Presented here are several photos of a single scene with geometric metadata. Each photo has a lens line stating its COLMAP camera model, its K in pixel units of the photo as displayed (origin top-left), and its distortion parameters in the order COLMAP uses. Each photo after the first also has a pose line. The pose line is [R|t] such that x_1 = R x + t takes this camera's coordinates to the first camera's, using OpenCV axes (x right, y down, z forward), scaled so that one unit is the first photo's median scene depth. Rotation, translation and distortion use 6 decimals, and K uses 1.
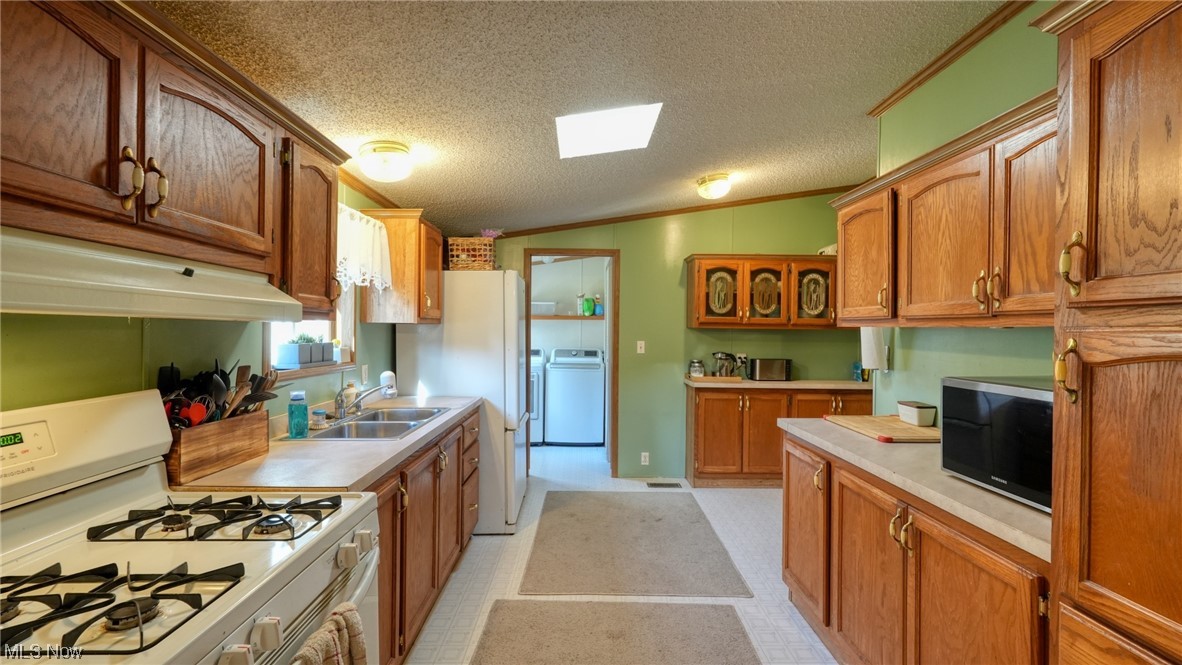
lens RADIAL K [[528.3, 0, 591.8], [0, 528.3, 331.5], [0, 0, 1]] dist [0.000336, 0.000024]
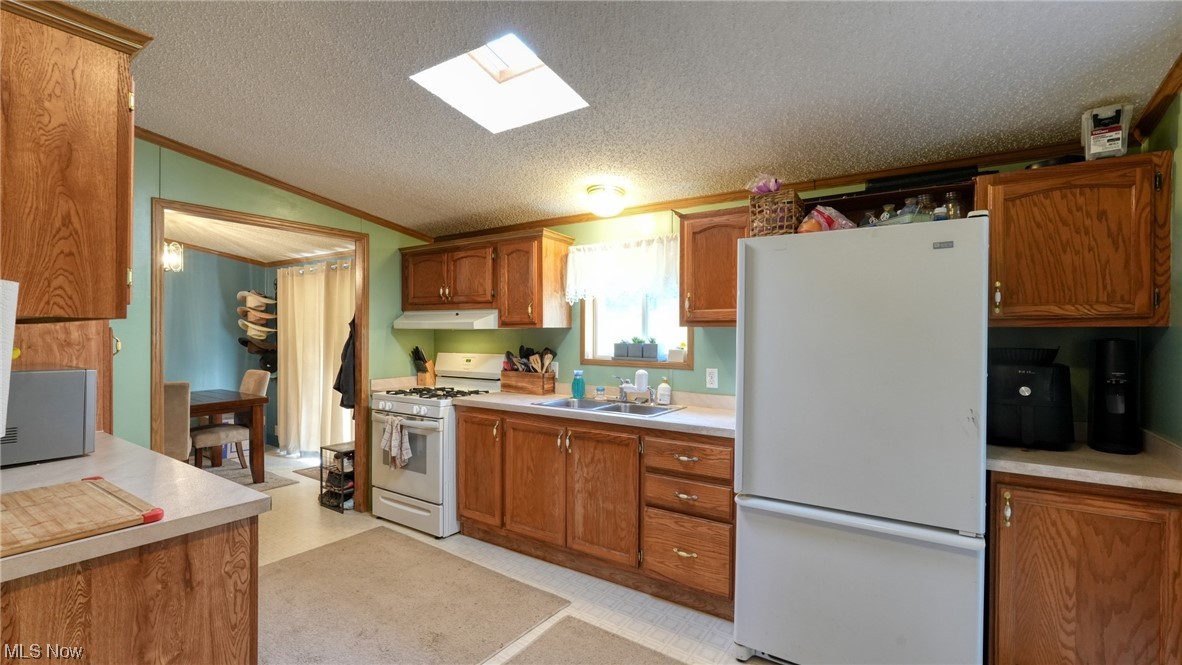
lens RADIAL K [[528.3, 0, 592.9], [0, 528.3, 332.7], [0, 0, 1]] dist [0.000336, 0.000024]
pose [[-0.584417, -0.005109, -0.811438, 0.660374], [-0.007840, 0.999969, -0.000650, -0.002799], [0.811416, 0.005982, -0.584439, 1.749020]]
